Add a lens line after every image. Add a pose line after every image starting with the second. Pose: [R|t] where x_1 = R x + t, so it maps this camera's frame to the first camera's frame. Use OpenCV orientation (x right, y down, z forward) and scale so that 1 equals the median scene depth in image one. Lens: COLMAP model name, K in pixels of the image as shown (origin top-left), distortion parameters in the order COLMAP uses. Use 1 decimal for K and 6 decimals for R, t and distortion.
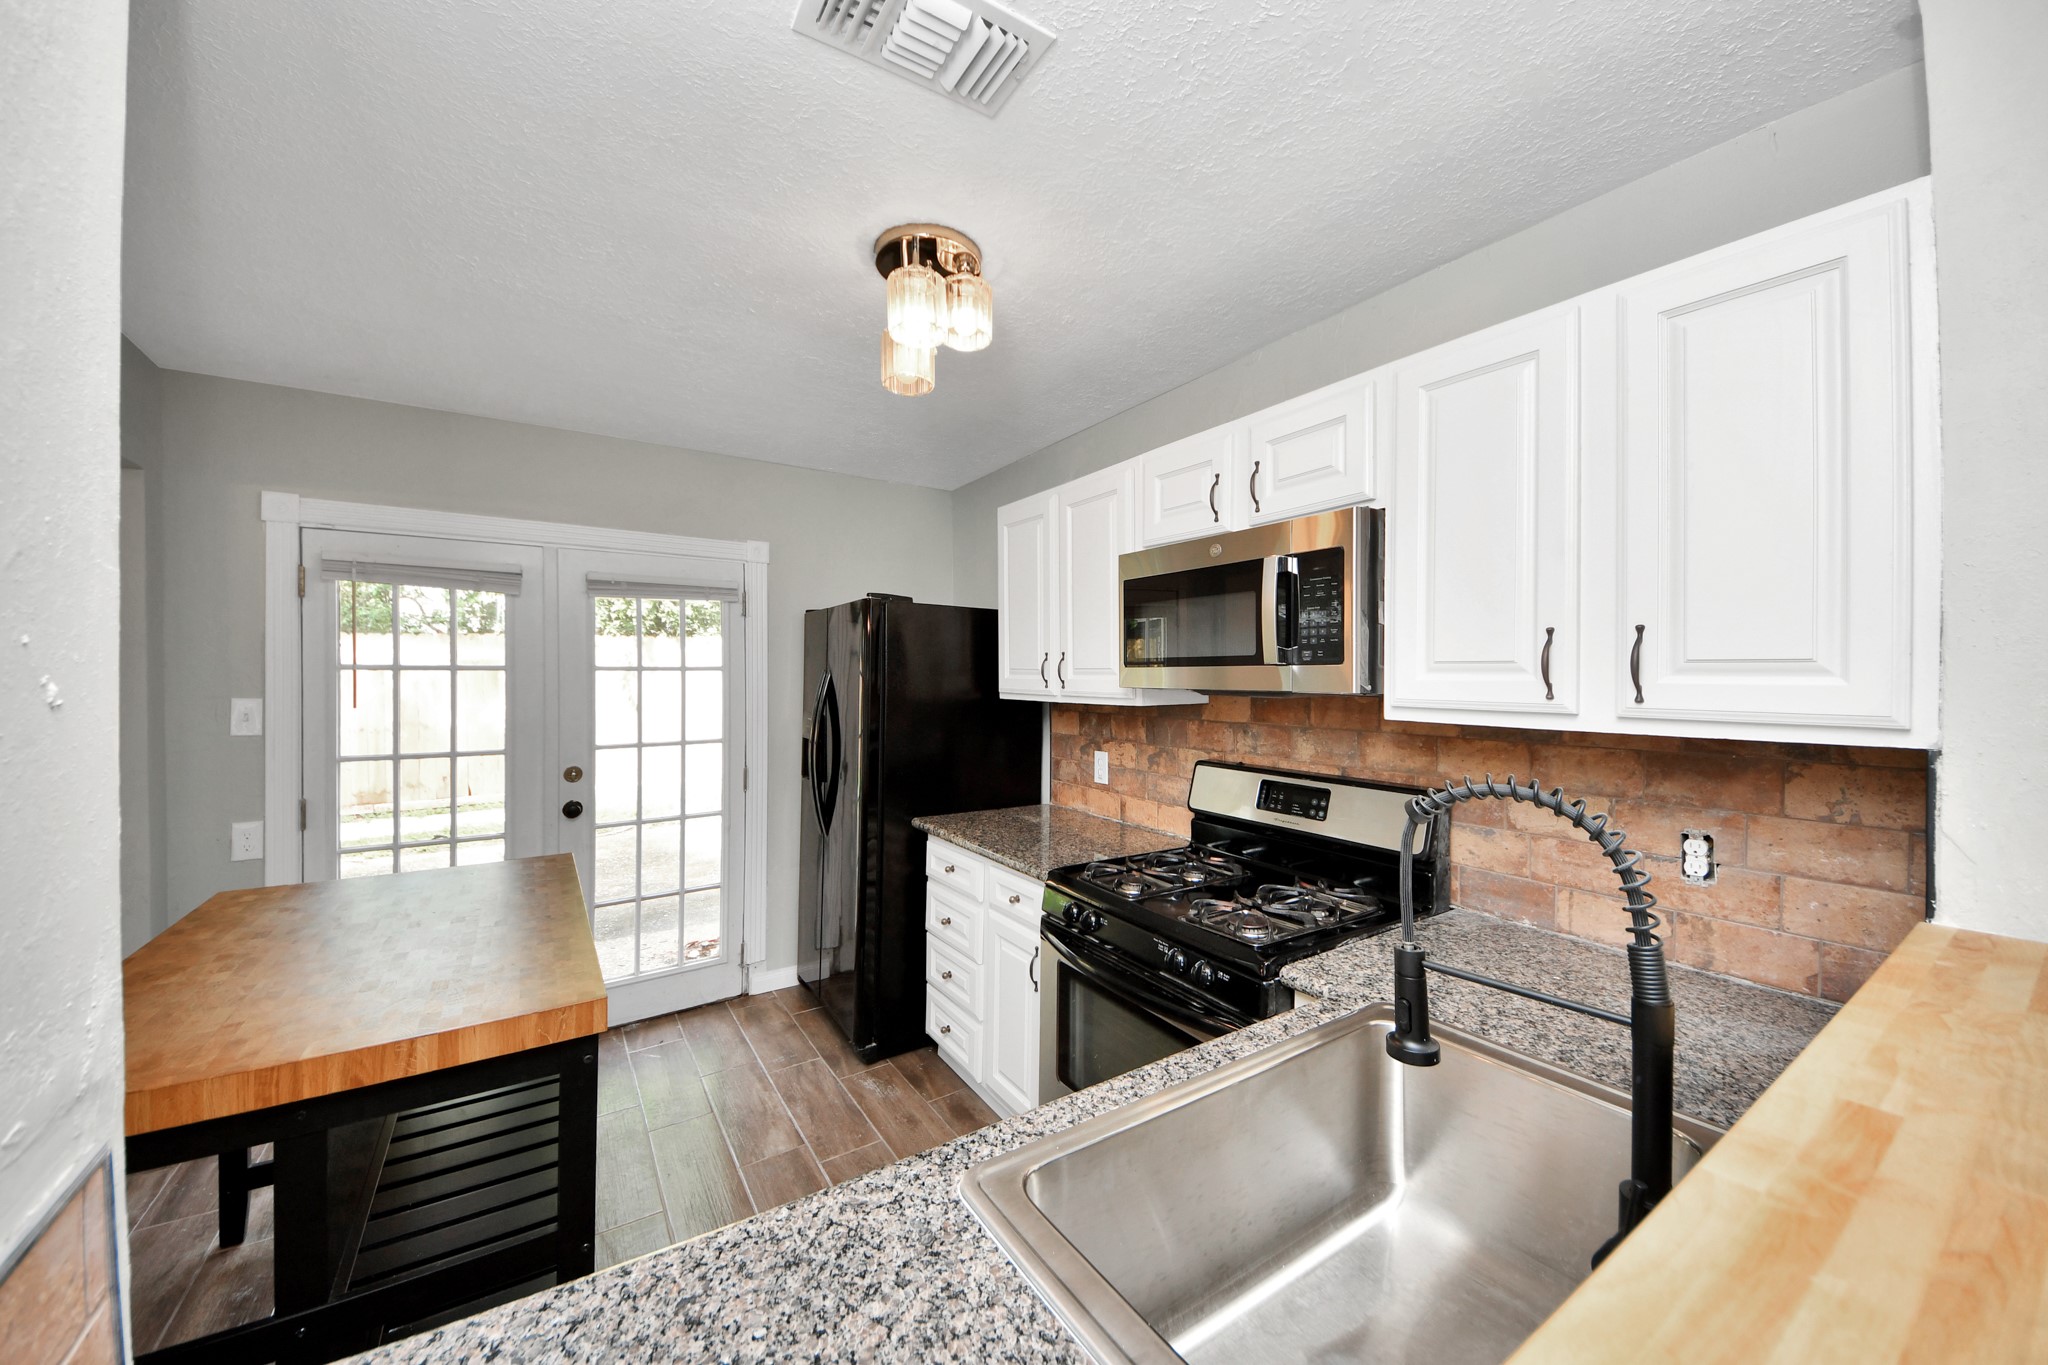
lens RADIAL K [[742.2, 0, 1024.0], [0, 742.2, 682.5], [0, 0, 1]] dist [0.023139, -0.018896]
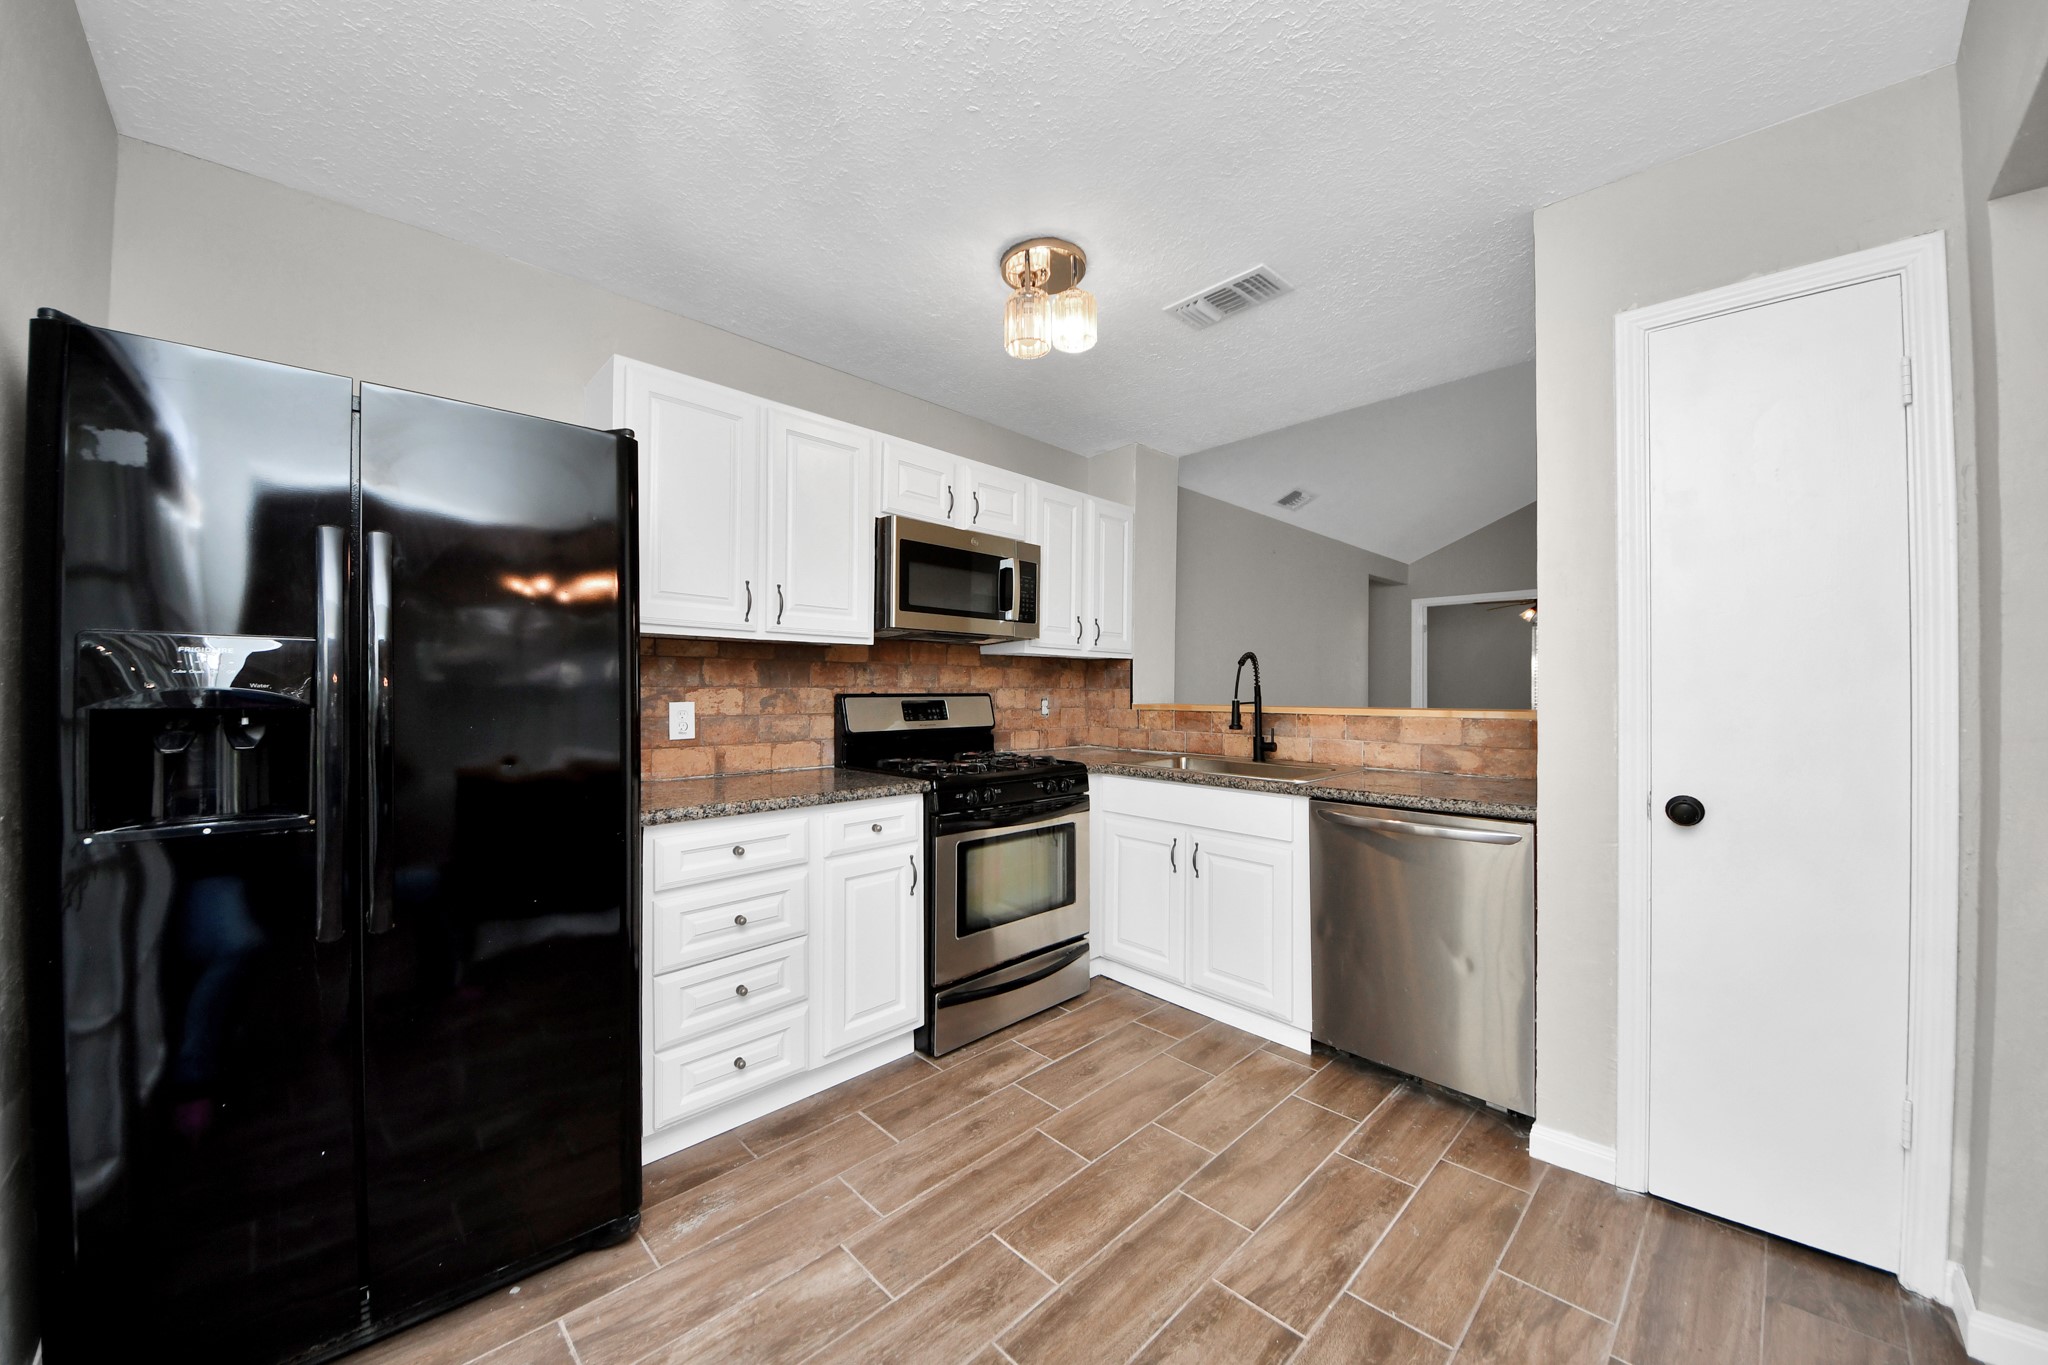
lens RADIAL K [[742.2, 0, 1024.0], [0, 742.2, 682.5], [0, 0, 1]] dist [0.023139, -0.018896]
pose [[-0.197518, 0.011904, 0.980227, -1.010548], [0.012321, 0.999877, -0.009660, 0.102584], [-0.980222, 0.010169, -0.197640, 0.962660]]
